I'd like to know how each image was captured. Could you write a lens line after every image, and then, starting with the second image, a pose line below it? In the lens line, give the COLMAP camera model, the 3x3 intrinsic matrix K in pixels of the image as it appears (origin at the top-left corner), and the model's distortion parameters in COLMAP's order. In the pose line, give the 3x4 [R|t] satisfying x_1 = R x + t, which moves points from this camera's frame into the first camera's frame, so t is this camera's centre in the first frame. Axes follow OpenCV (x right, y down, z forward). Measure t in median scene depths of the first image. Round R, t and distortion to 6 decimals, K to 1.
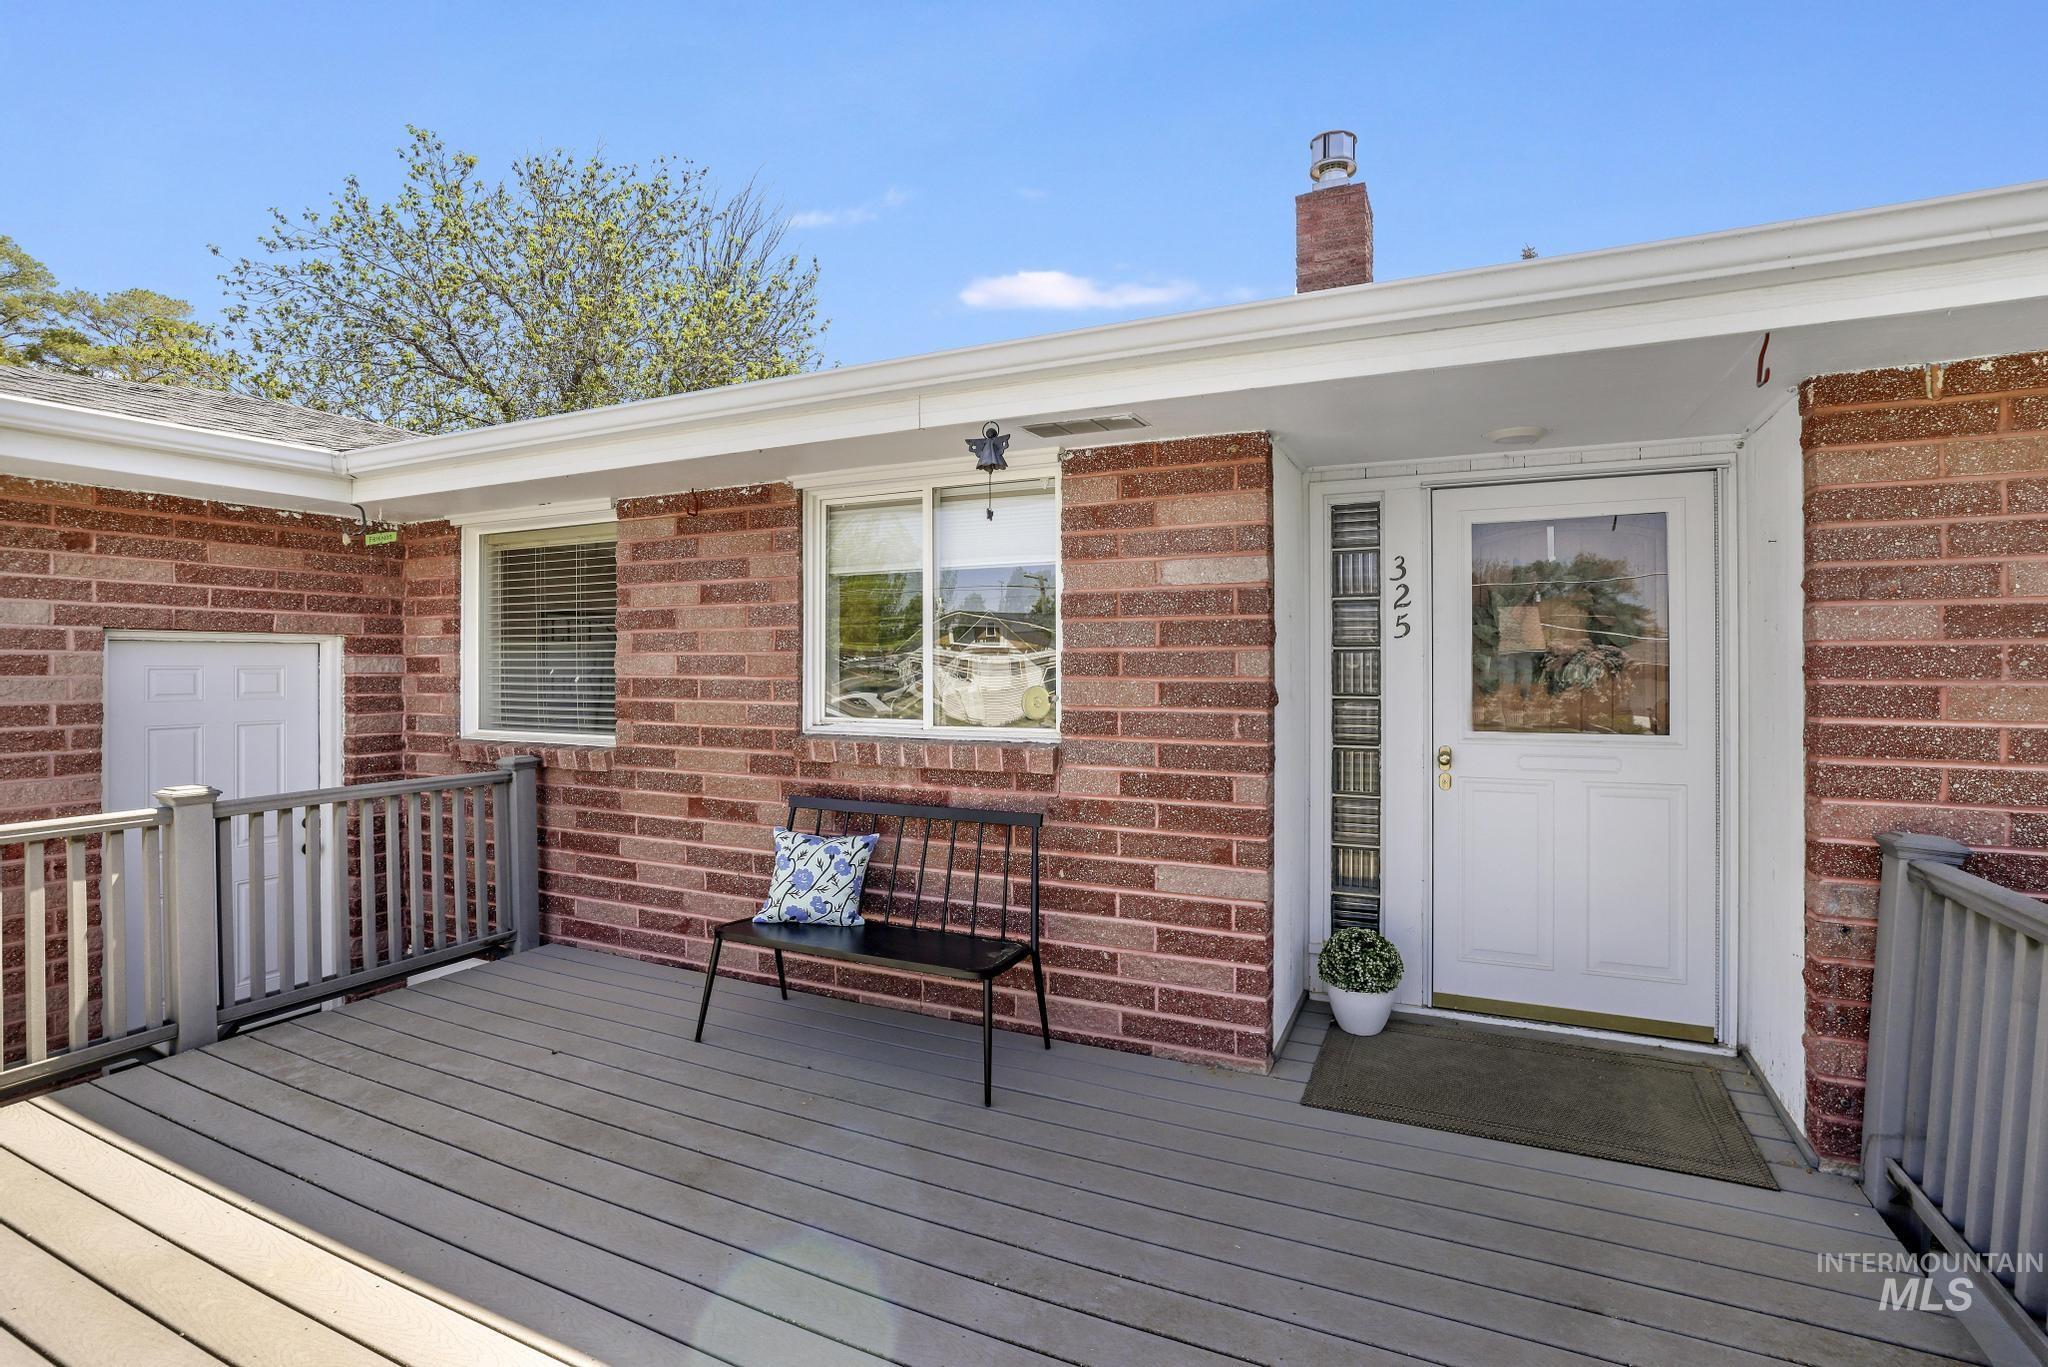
lens RADIAL K [[897.3, 0, 969.5], [0, 897.3, 669.1], [0, 0, 1]] dist [-0.038880, 0.010534]
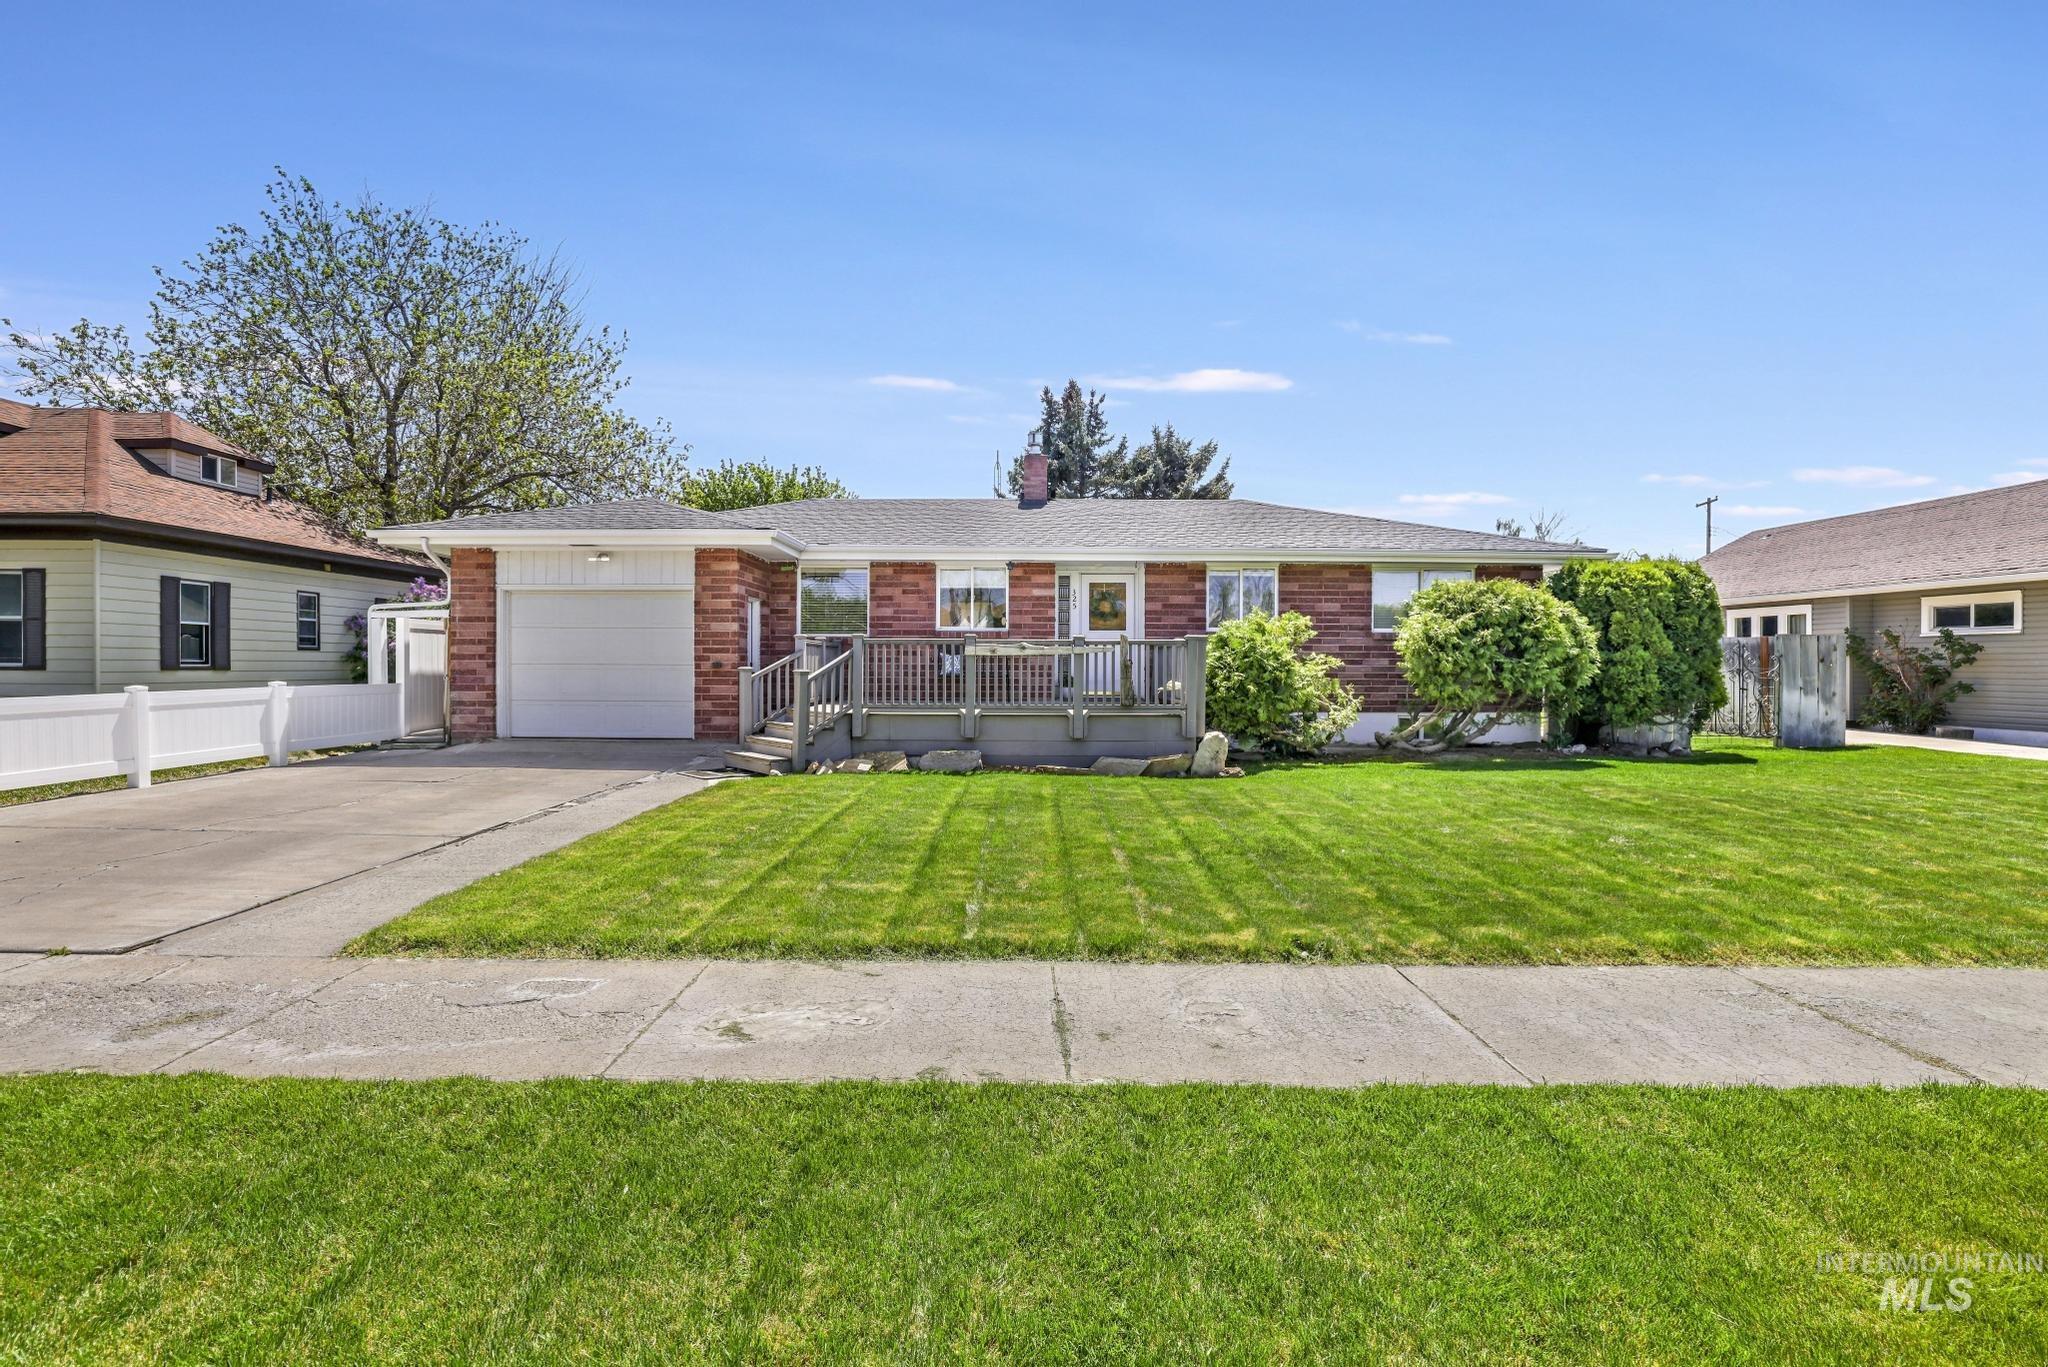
lens RADIAL K [[912.6, 0, 1020.4], [0, 912.6, 672.8], [0, 0, 1]] dist [-0.036994, 0.012635]
pose [[0.868227, -0.005857, 0.496133, -1.916047], [0.002989, 0.999974, 0.006573, 0.242887], [-0.496159, -0.004223, 0.868222, -2.668336]]
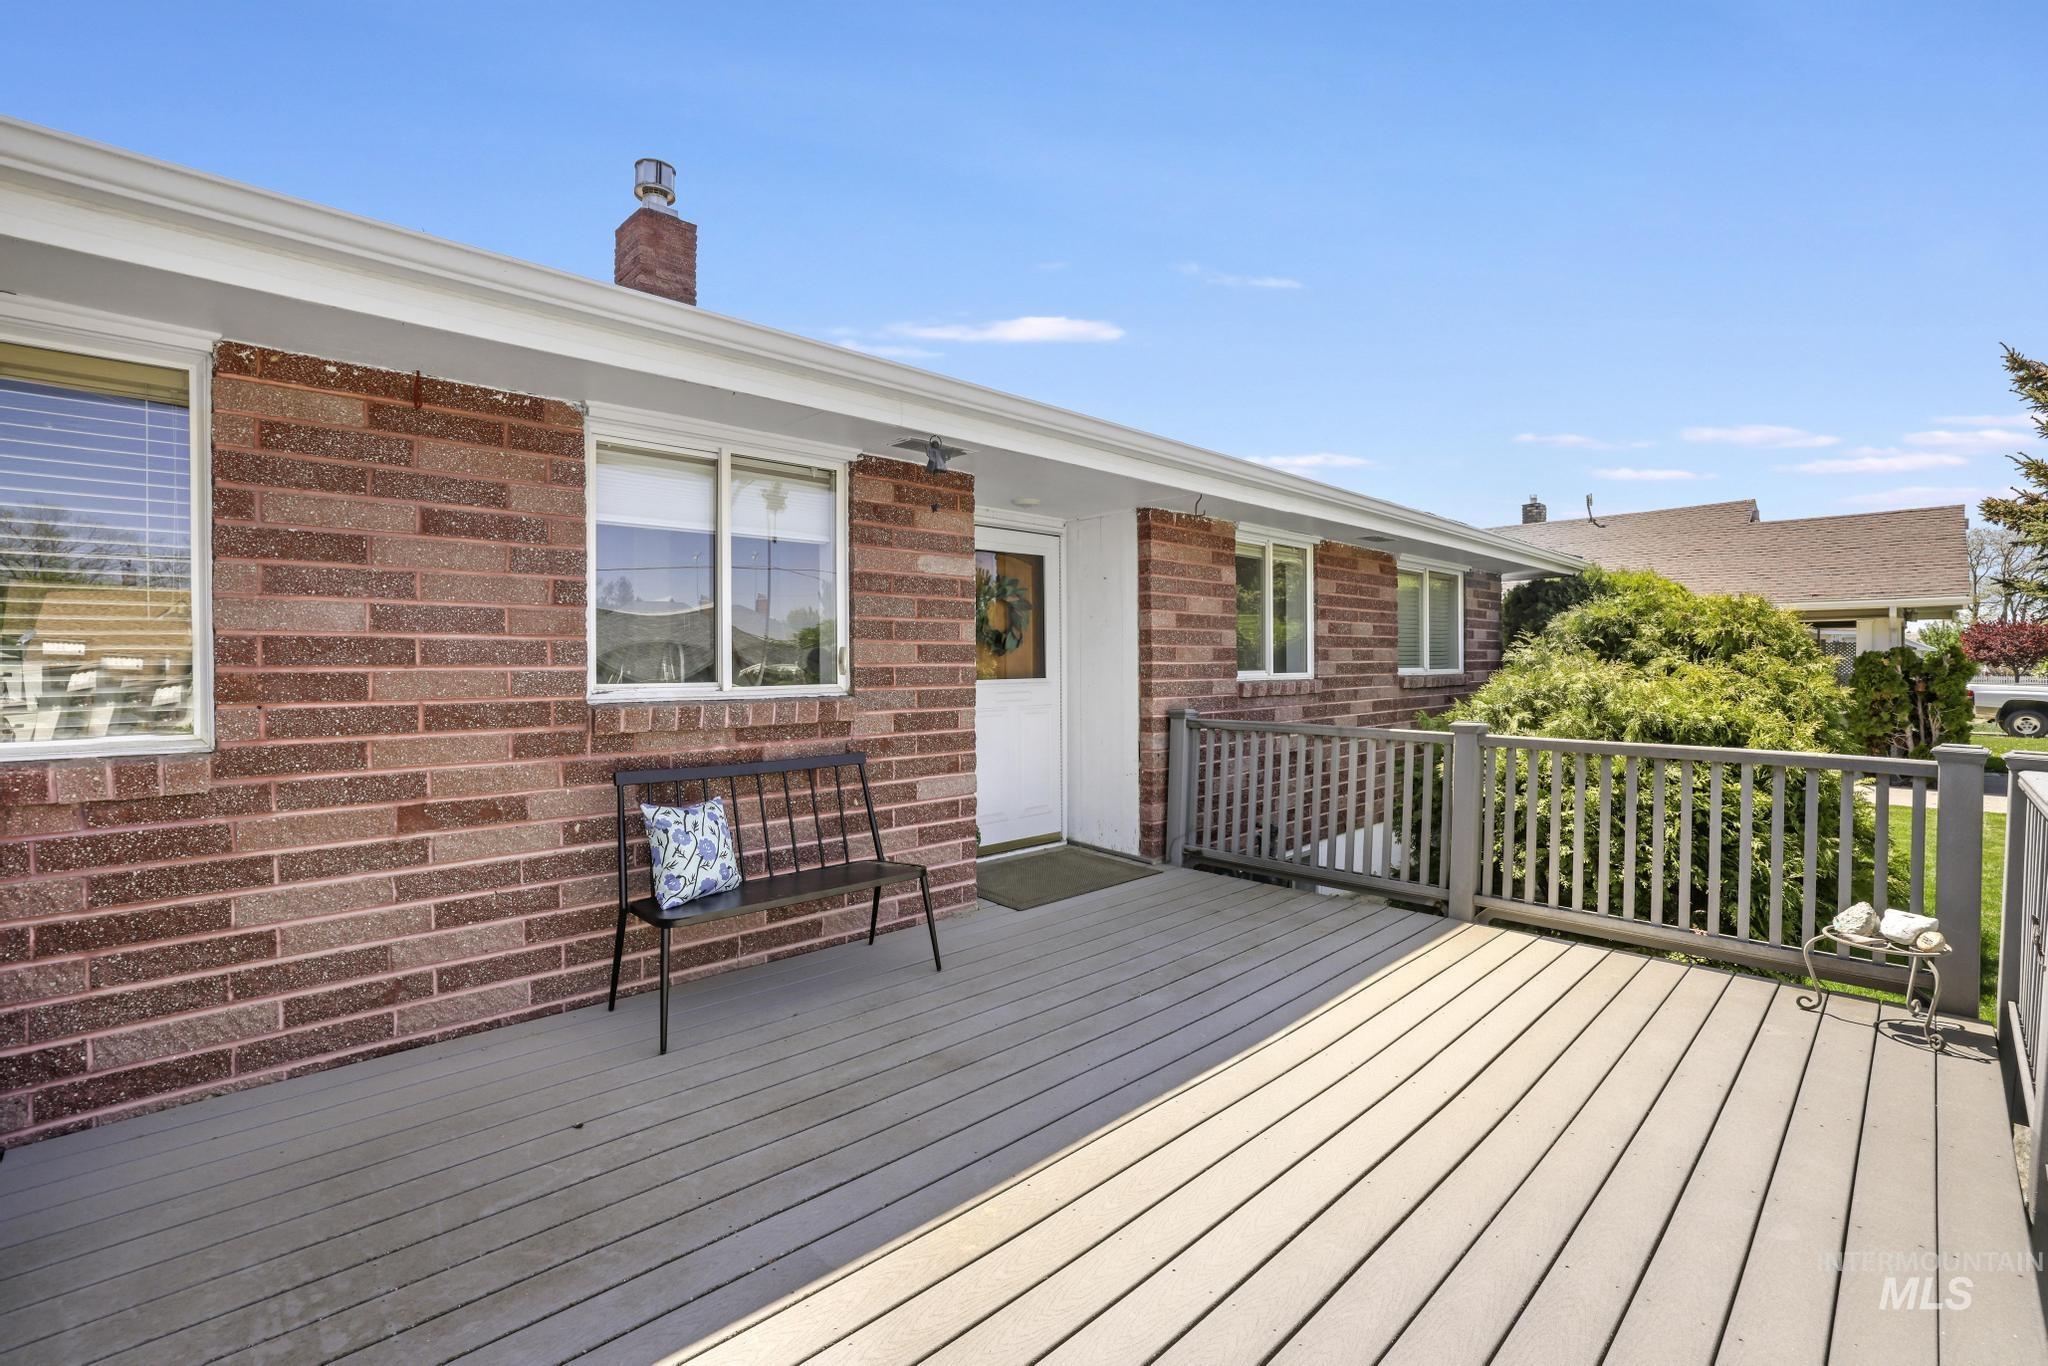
lens RADIAL K [[912.6, 0, 1020.4], [0, 912.6, 672.3], [0, 0, 1]] dist [-0.036994, 0.012635]
pose [[0.360986, -0.013184, 0.932478, -0.919204], [0.006714, 0.999911, 0.011538, 0.038123], [-0.932547, 0.002096, 0.361042, 0.332834]]
